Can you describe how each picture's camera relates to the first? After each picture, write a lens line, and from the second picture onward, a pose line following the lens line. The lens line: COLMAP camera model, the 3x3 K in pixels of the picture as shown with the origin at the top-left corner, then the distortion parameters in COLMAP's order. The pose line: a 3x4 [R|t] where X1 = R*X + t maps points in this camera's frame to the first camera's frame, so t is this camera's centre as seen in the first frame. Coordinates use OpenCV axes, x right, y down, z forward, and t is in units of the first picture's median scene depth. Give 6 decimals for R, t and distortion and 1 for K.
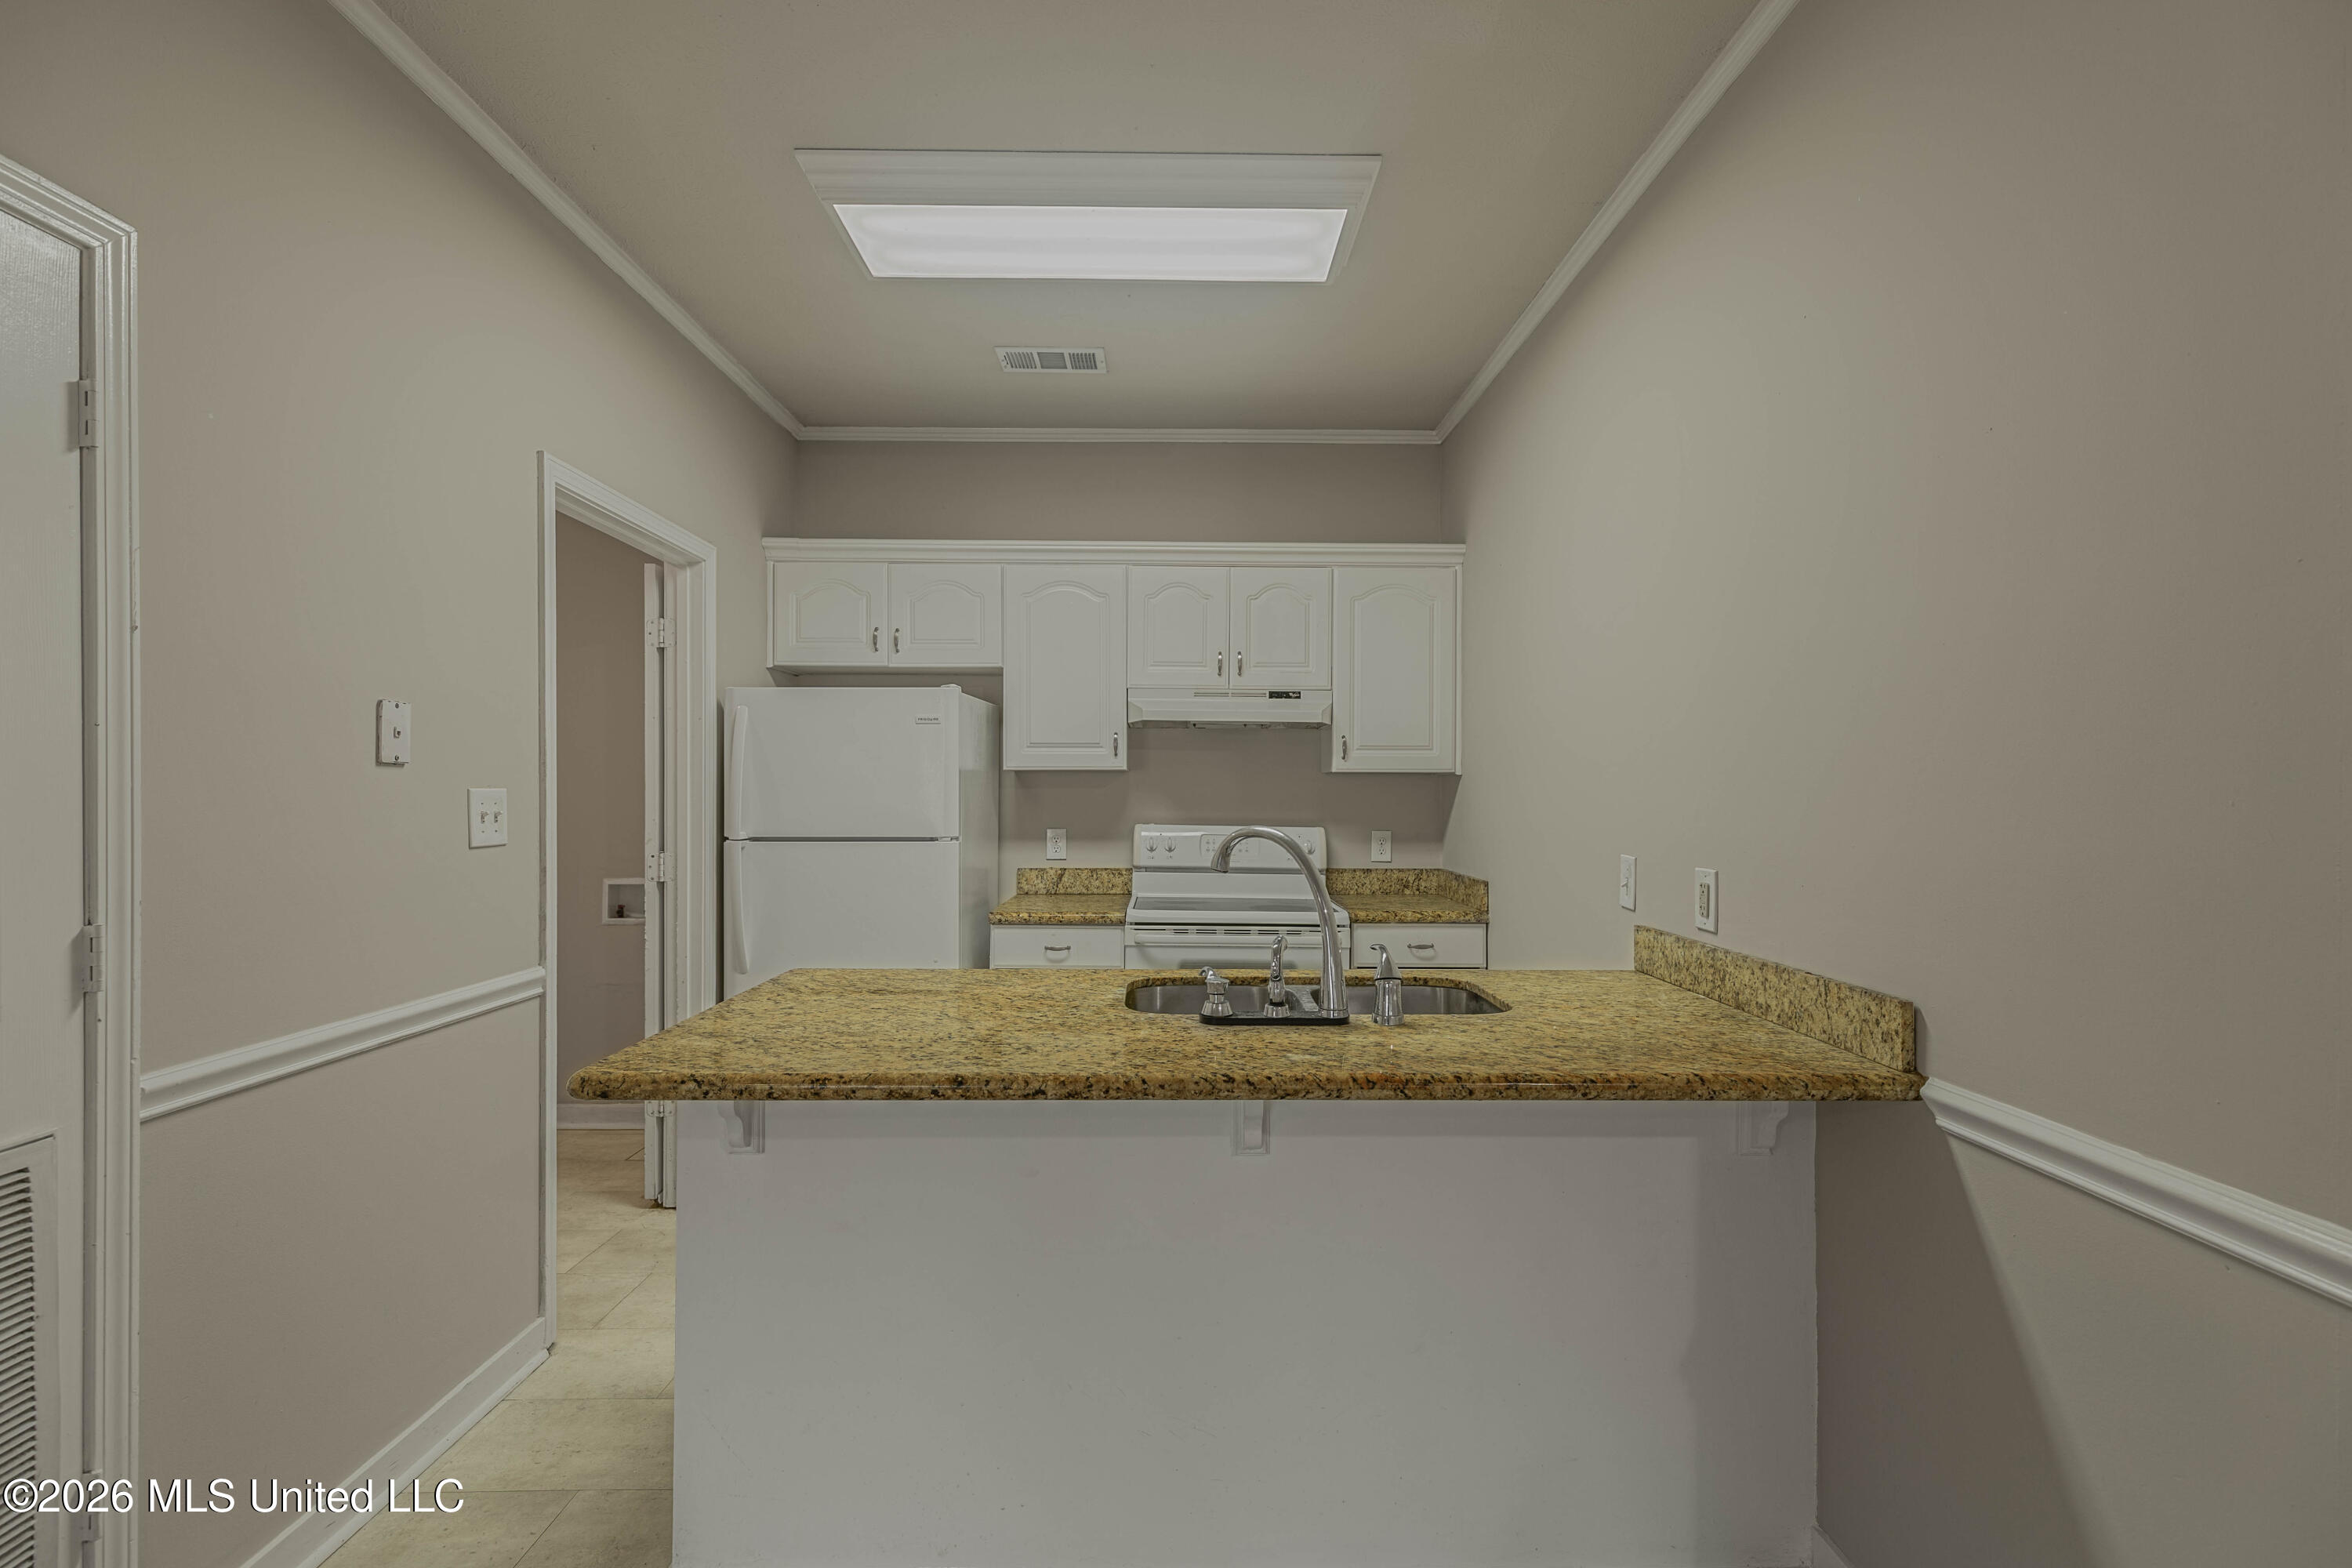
lens RADIAL K [[1073.5, 0, 1175.4], [0, 1073.5, 789.9], [0, 0, 1]] dist [0.013588, -0.000081]
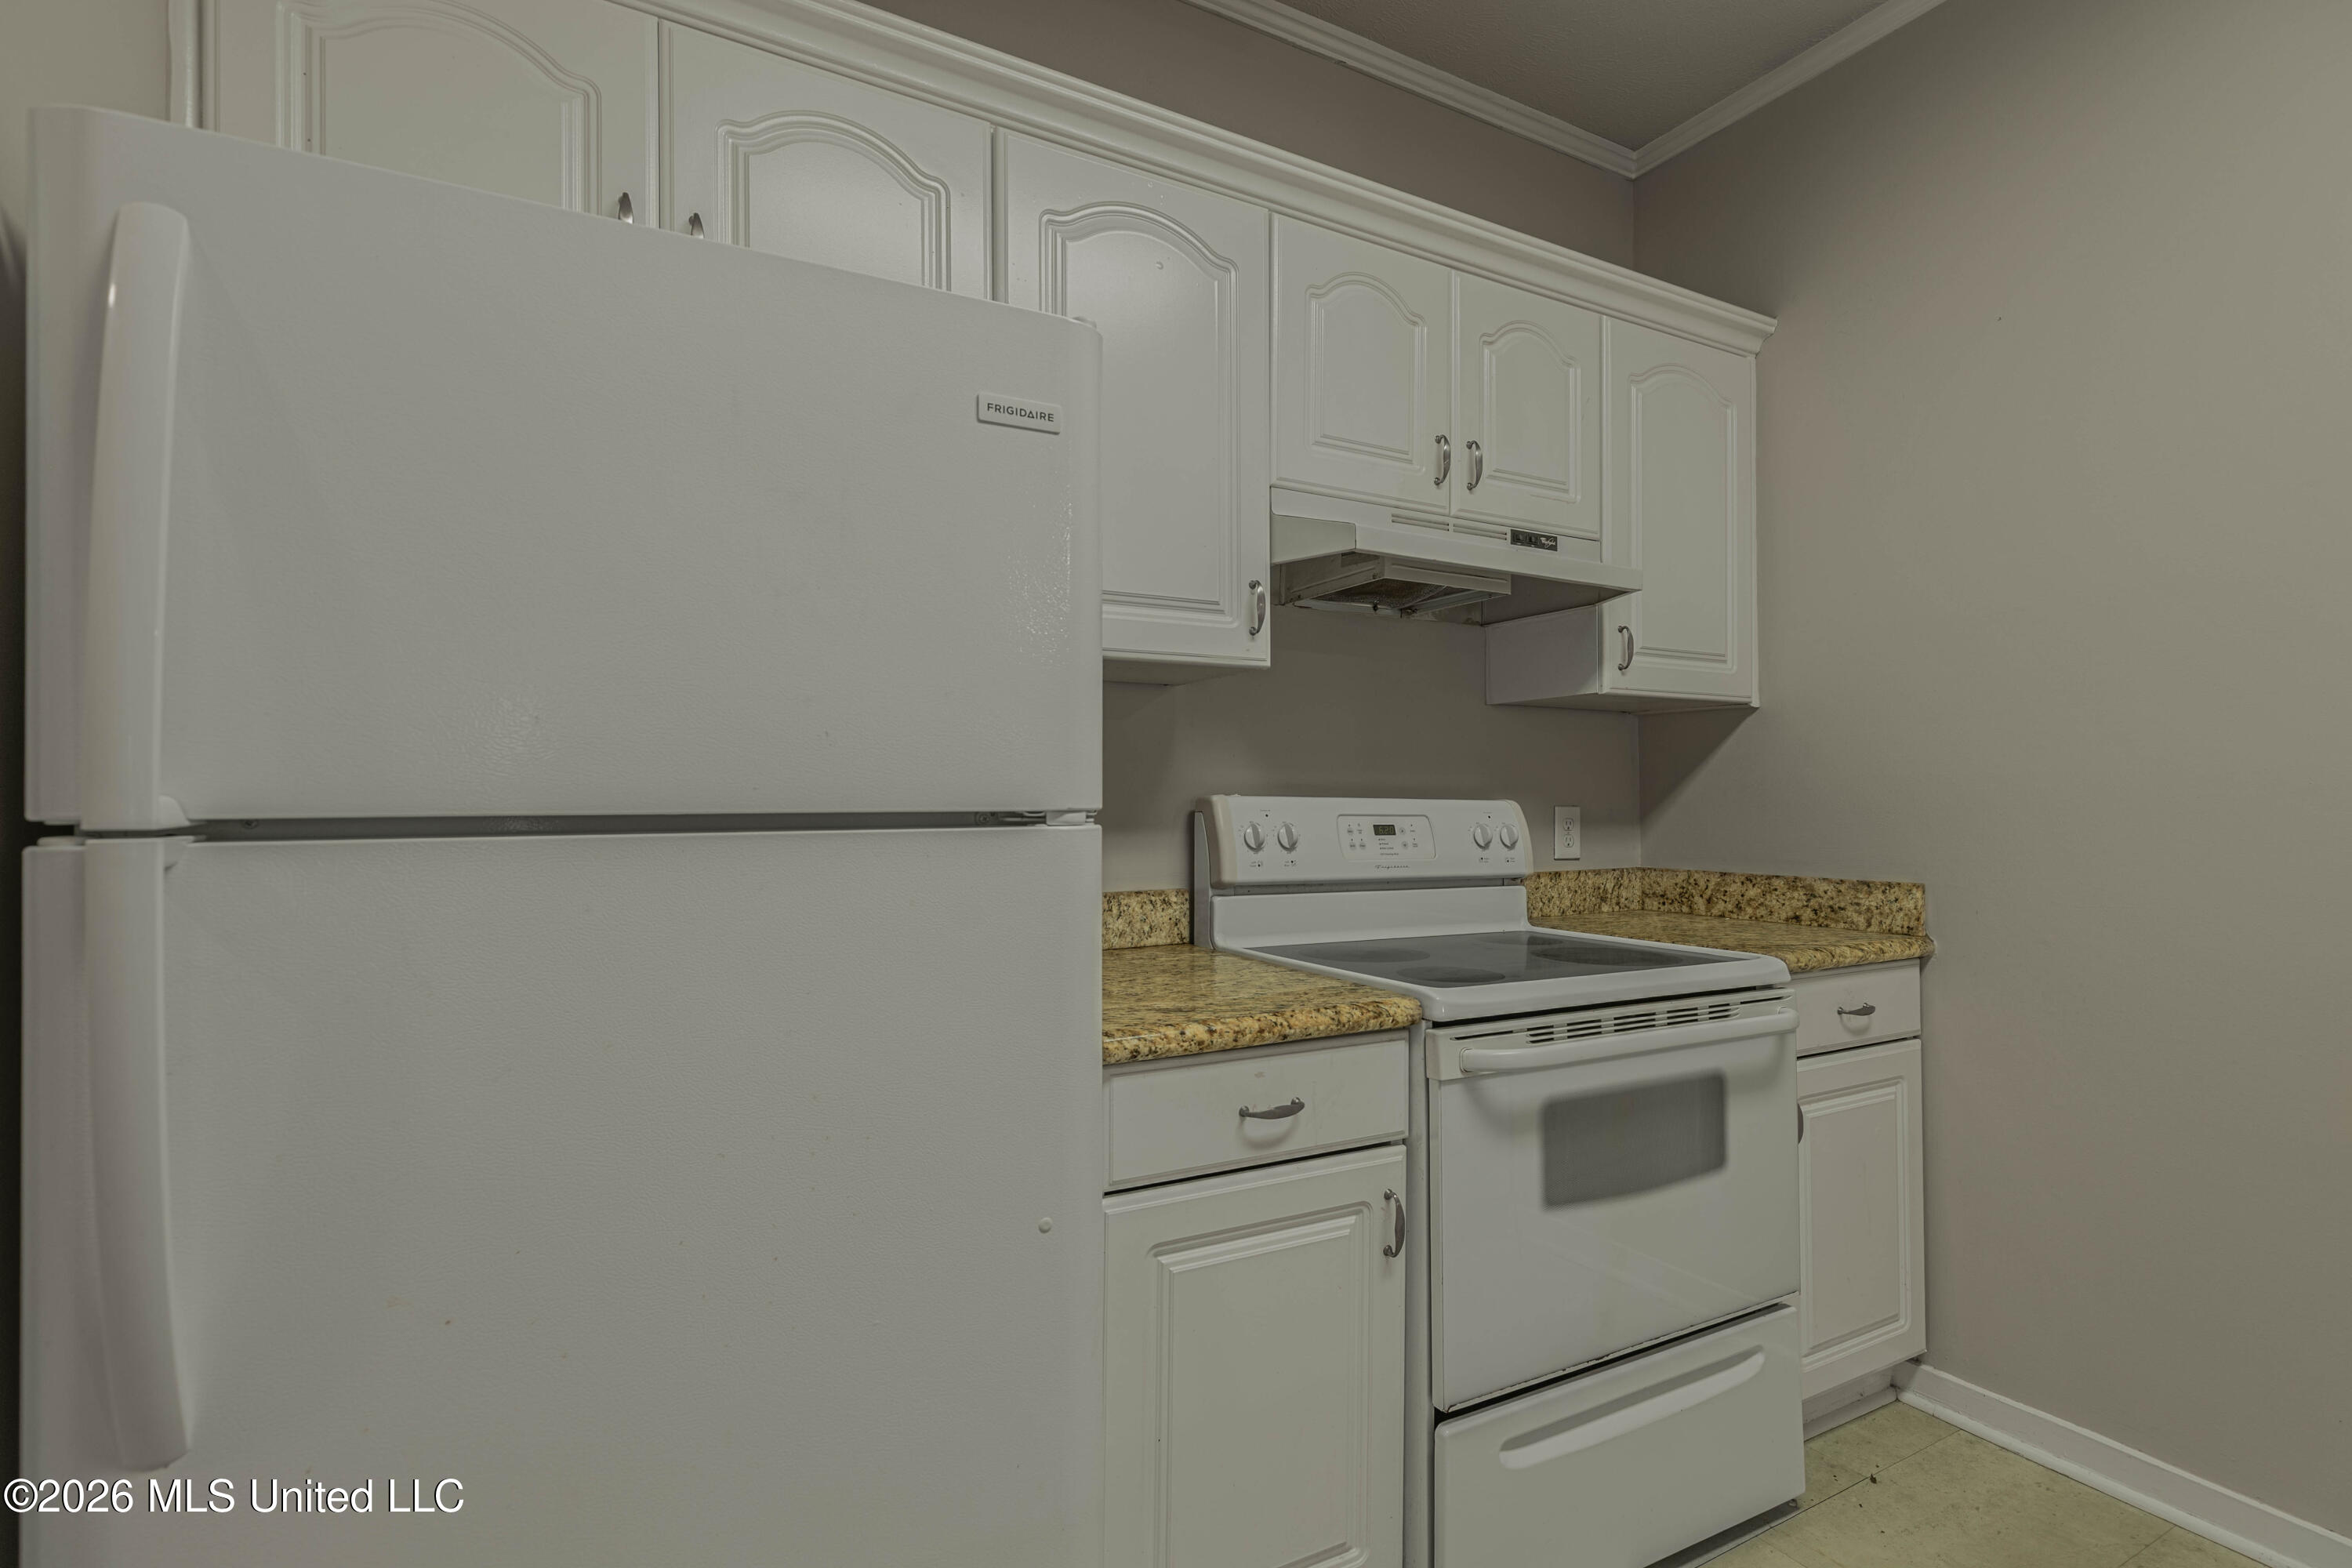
lens RADIAL K [[1073.5, 0, 1175.4], [0, 1073.5, 789.9], [0, 0, 1]] dist [0.013588, -0.000081]
pose [[0.858457, 0.002475, 0.512879, -0.313067], [-0.001614, 0.999996, -0.002124, 0.033148], [-0.512883, 0.000996, 0.858458, 0.647828]]
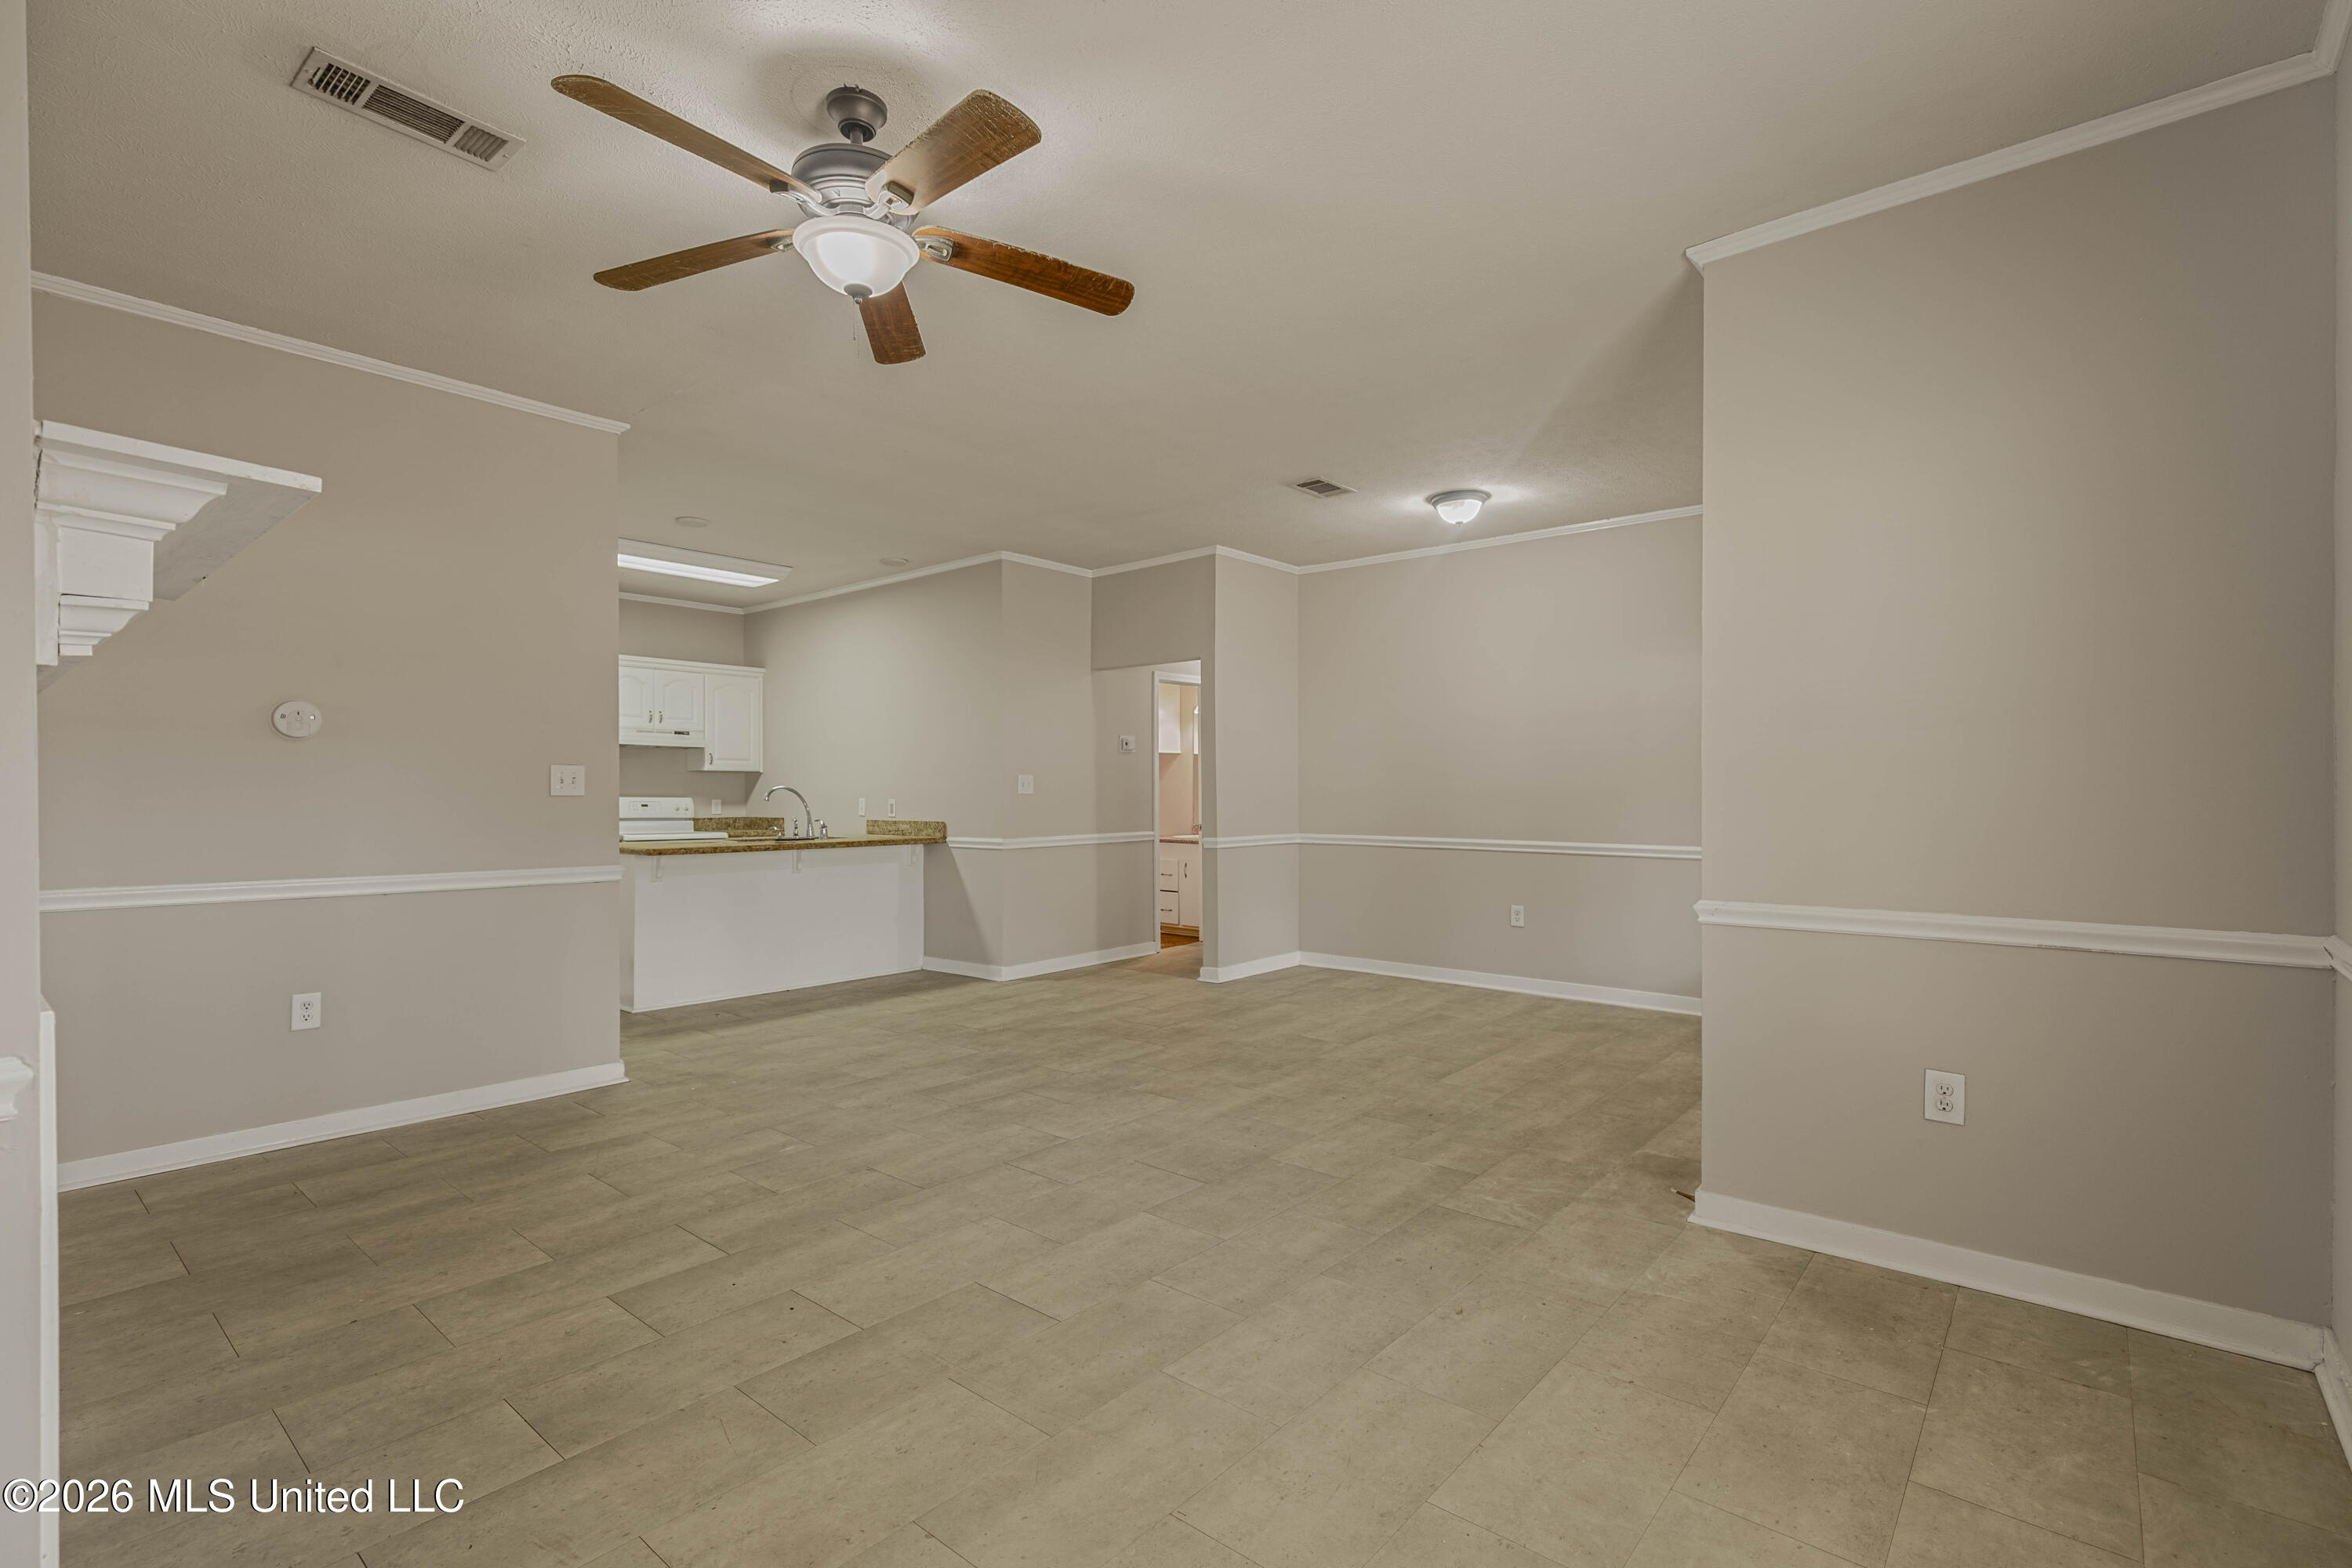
lens RADIAL K [[1073.5, 0, 1175.4], [0, 1073.5, 789.9], [0, 0, 1]] dist [0.013588, -0.000081]
pose [[0.652217, -0.000539, 0.758032, -0.862515], [0.002869, 0.999994, -0.001757, 0.028573], [-0.758027, 0.003320, 0.652215, -1.099322]]
